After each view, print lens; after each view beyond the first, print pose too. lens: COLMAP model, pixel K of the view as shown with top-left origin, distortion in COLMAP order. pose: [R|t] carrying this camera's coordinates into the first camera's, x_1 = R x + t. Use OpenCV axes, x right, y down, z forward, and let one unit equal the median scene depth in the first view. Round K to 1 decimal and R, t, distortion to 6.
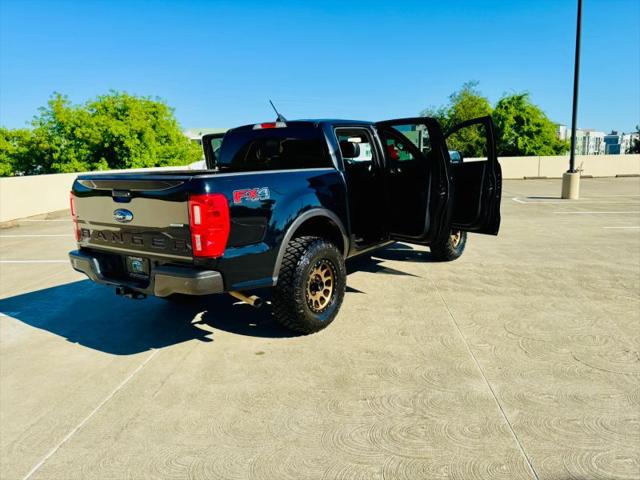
lens RADIAL K [[497.2, 0, 319.5], [0, 497.2, 224.4], [0, 0, 1]] dist [0.081837, -0.116279]
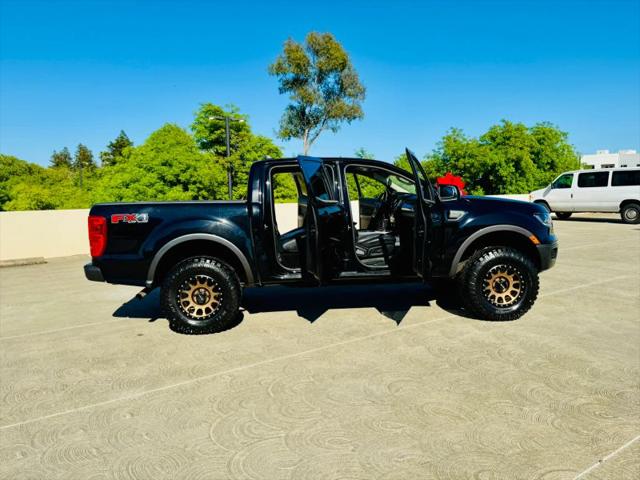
lens RADIAL K [[491.3, 0, 318.5], [0, 491.3, 241.2], [0, 0, 1]] dist [0.097137, -0.166434]
pose [[0.643818, 0.092872, -0.759522, 0.677090], [-0.105936, 0.993867, 0.031728, -0.050960], [0.757810, 0.060033, 0.649708, 0.264089]]
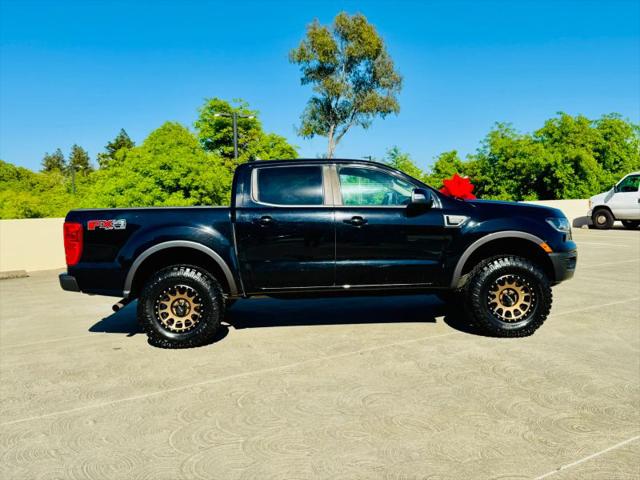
lens RADIAL K [[582.2, 0, 320.0], [0, 582.2, 240.0], [0, 0, 1]] dist [0.121540, -0.228872]
pose [[0.602477, 0.070672, -0.795001, 0.775566], [-0.105340, 0.994399, 0.008567, -0.048767], [0.791154, 0.078583, 0.606547, 0.265127]]
